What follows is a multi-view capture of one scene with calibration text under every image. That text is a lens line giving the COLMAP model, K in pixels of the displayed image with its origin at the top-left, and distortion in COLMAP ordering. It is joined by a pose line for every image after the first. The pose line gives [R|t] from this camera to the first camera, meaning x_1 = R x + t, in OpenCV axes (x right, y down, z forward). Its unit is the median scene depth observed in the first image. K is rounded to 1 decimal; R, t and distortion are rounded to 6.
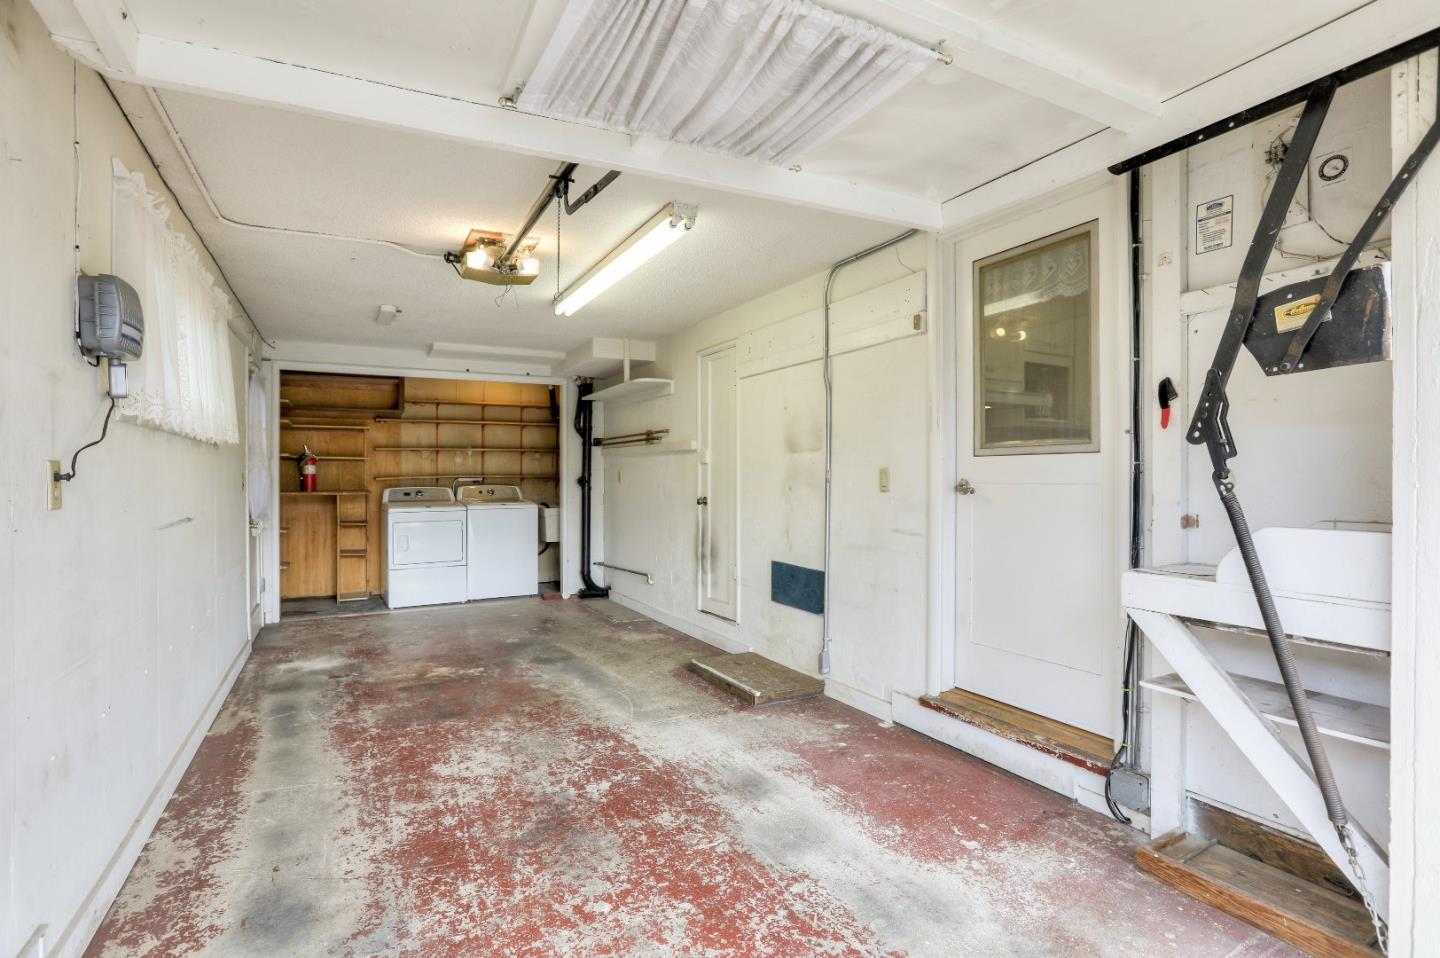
lens RADIAL K [[679.3, 0, 720.0], [0, 679.3, 479.0], [0, 0, 1]] dist [-0.052826, 0.023637]
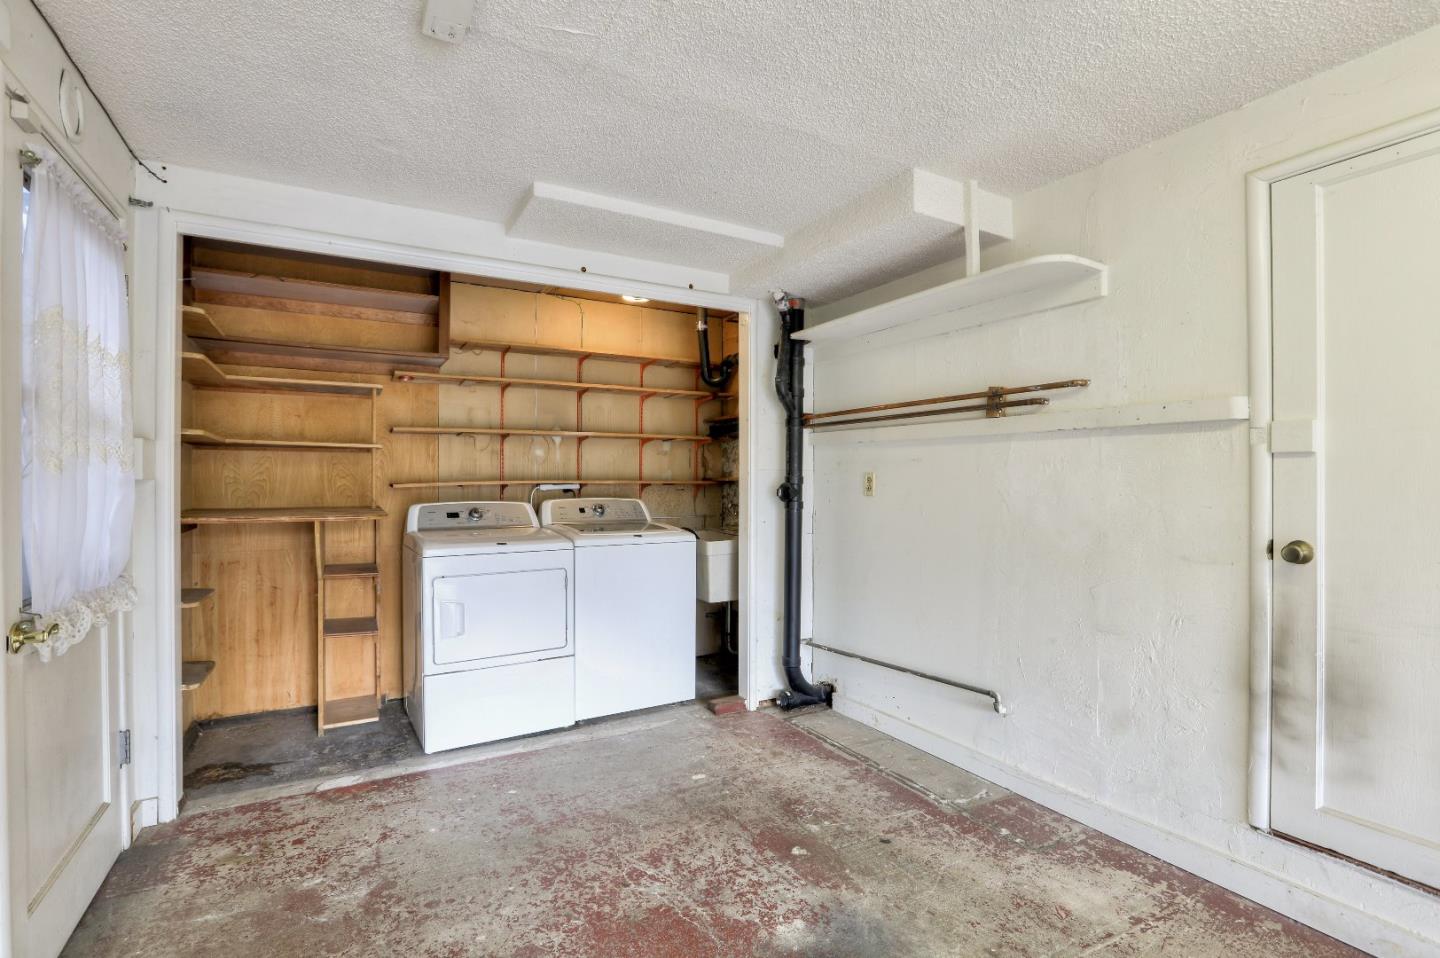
lens RADIAL K [[673.5, 0, 741.0], [0, 673.5, 482.3], [0, 0, 1]] dist [-0.037487, 0.000638]
pose [[0.999658, 0.003419, 0.025945, -0.251541], [-0.003449, 0.999993, 0.001128, -0.004688], [-0.025941, -0.001217, 0.999663, 0.465728]]
